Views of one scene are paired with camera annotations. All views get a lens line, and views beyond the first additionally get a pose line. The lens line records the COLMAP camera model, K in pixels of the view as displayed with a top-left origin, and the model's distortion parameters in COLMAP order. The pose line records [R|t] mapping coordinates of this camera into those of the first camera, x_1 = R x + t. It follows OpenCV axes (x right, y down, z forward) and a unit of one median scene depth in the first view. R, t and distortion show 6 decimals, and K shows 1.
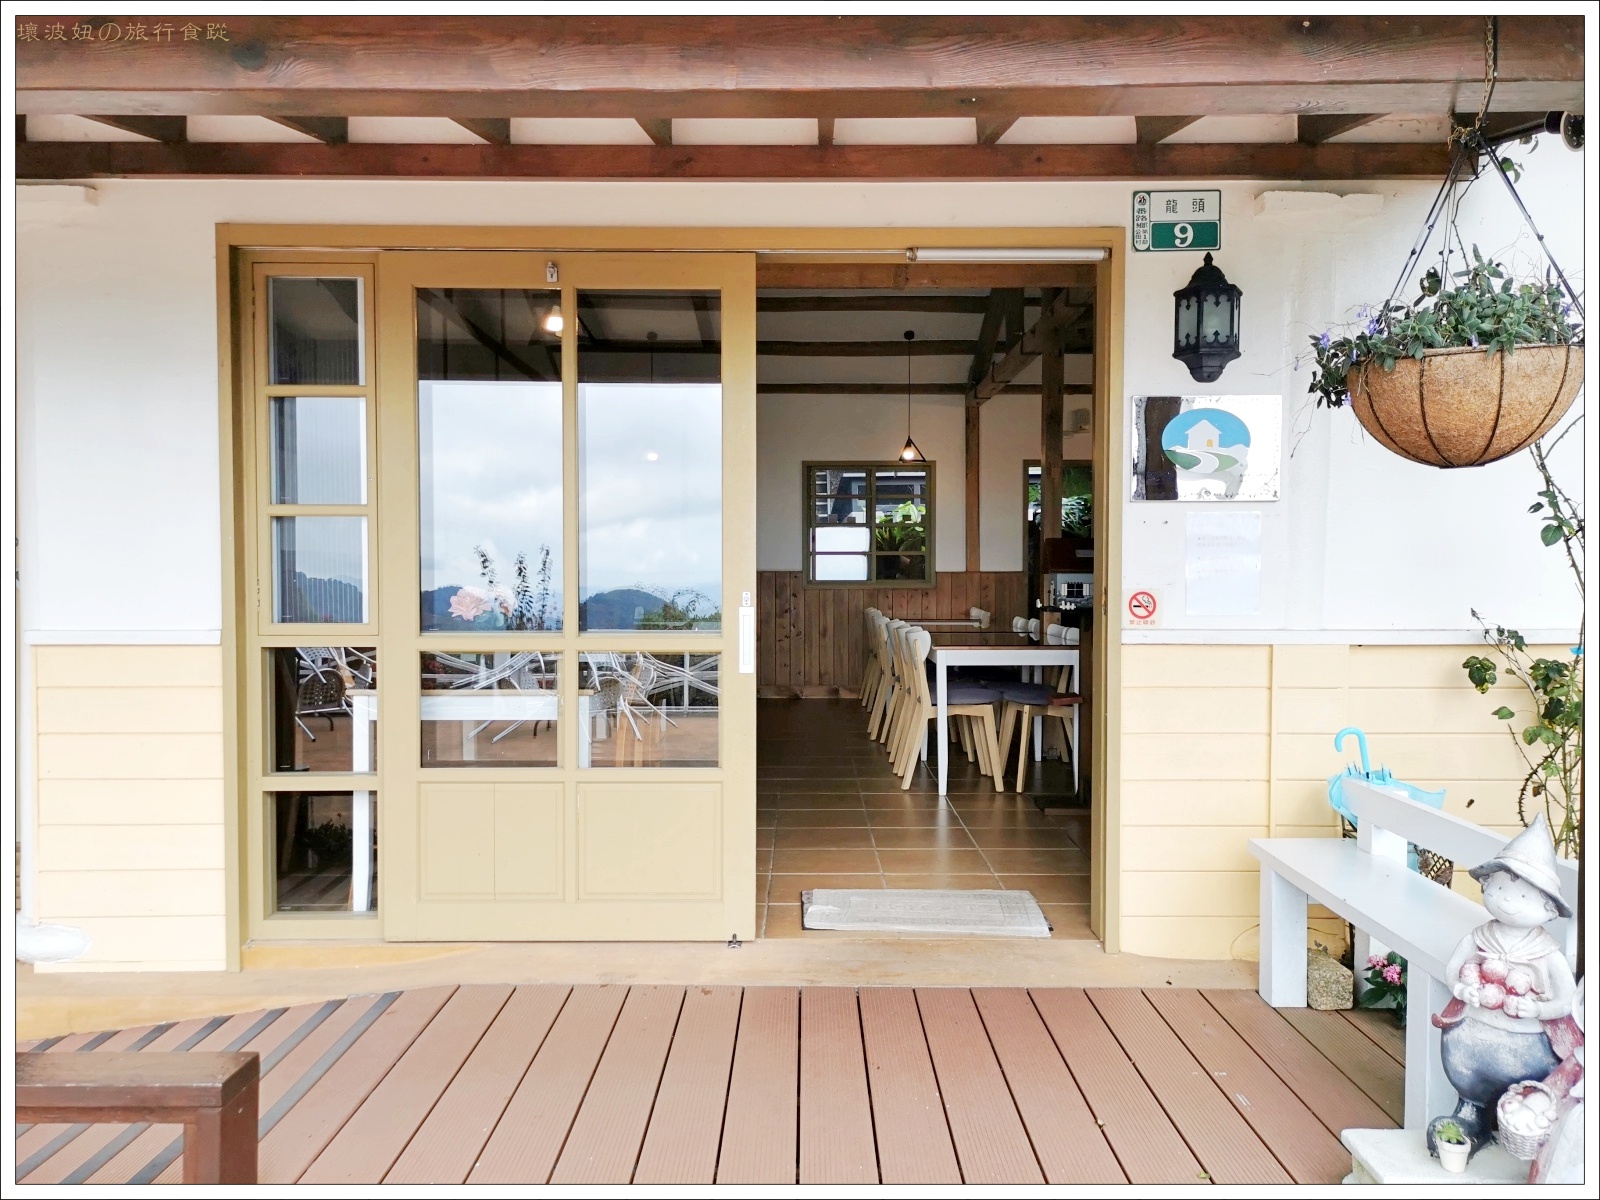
lens RADIAL K [[1235.2, 0, 800.0], [0, 1235.2, 600.0], [0, 0, 1]] dist [0.006076, 0.001241]
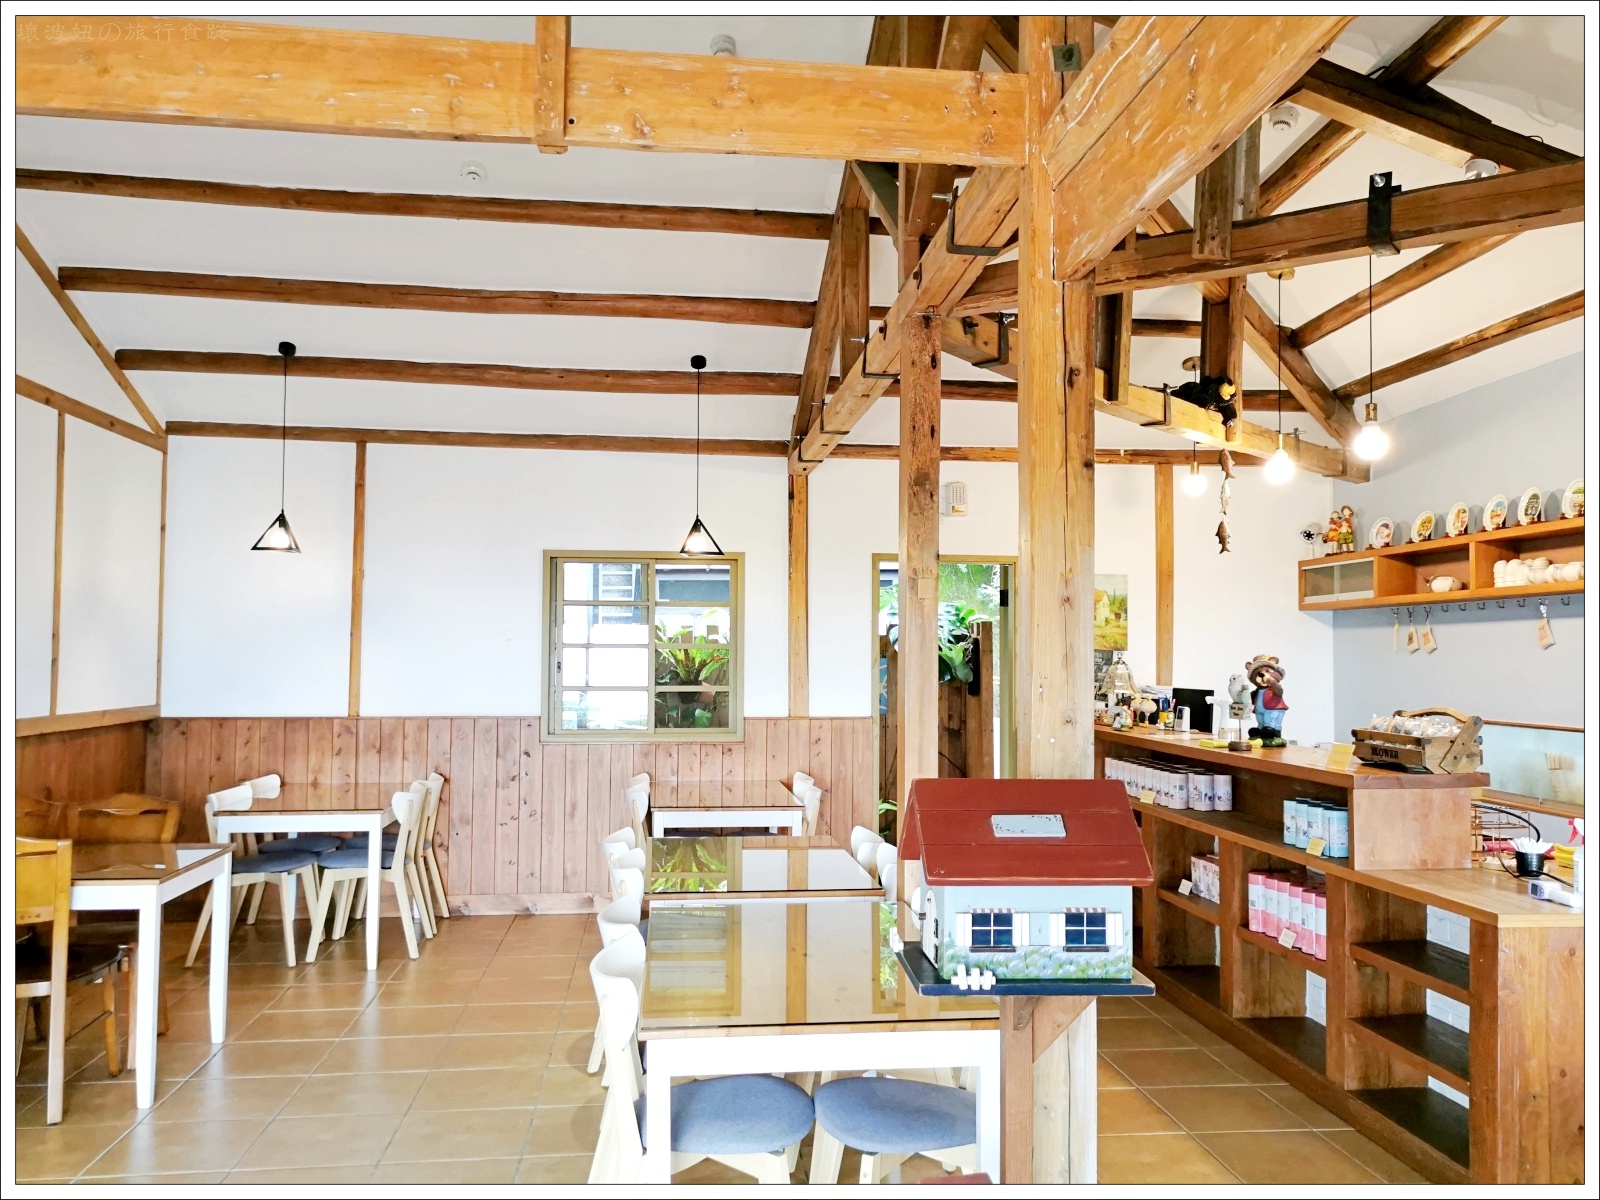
lens RADIAL K [[1235.2, 0, 800.0], [0, 1235.2, 600.0], [0, 0, 1]] dist [0.006076, 0.001241]
pose [[0.993397, 0.010904, 0.114212, 0.063619], [-0.003364, 0.997813, -0.066007, -0.042552], [-0.114682, 0.065187, 0.991261, 0.329461]]
